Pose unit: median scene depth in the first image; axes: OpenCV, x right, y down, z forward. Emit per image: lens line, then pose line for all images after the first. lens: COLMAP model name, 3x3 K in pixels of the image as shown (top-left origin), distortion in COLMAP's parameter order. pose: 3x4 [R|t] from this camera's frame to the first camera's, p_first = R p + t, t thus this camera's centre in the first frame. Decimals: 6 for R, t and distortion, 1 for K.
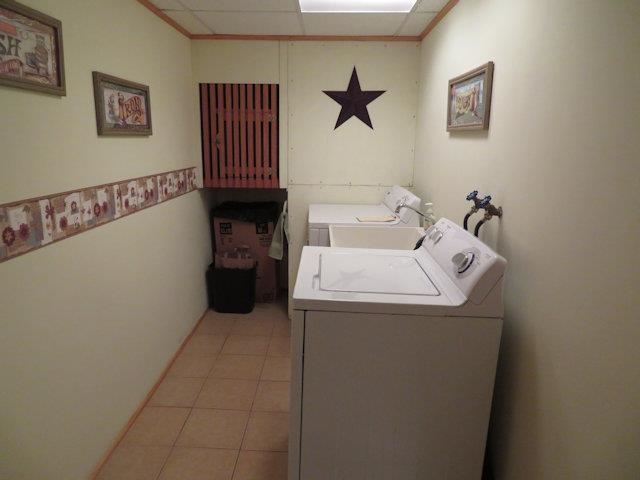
lens RADIAL K [[454.9, 0, 318.9], [0, 454.9, 239.2], [0, 0, 1]] dist [-0.012123, 0.003748]
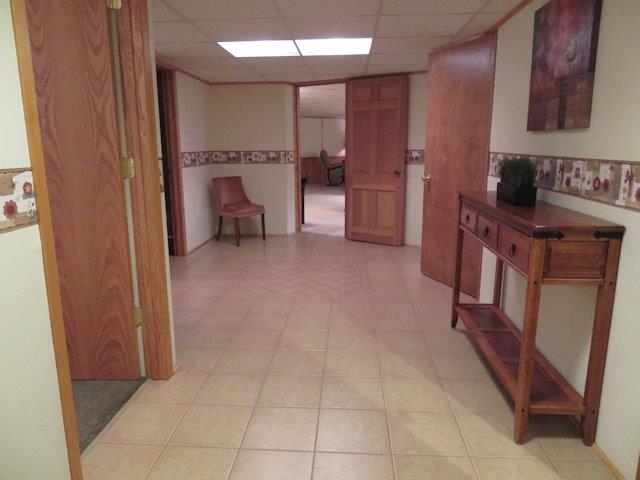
lens RADIAL K [[454.9, 0, 318.9], [0, 454.9, 239.2], [0, 0, 1]] dist [-0.012123, 0.003748]
pose [[-0.991285, 0.109283, 0.073559, 0.028773], [0.129695, 0.907471, 0.399594, -0.422555], [-0.023083, 0.405652, -0.913736, 1.967986]]
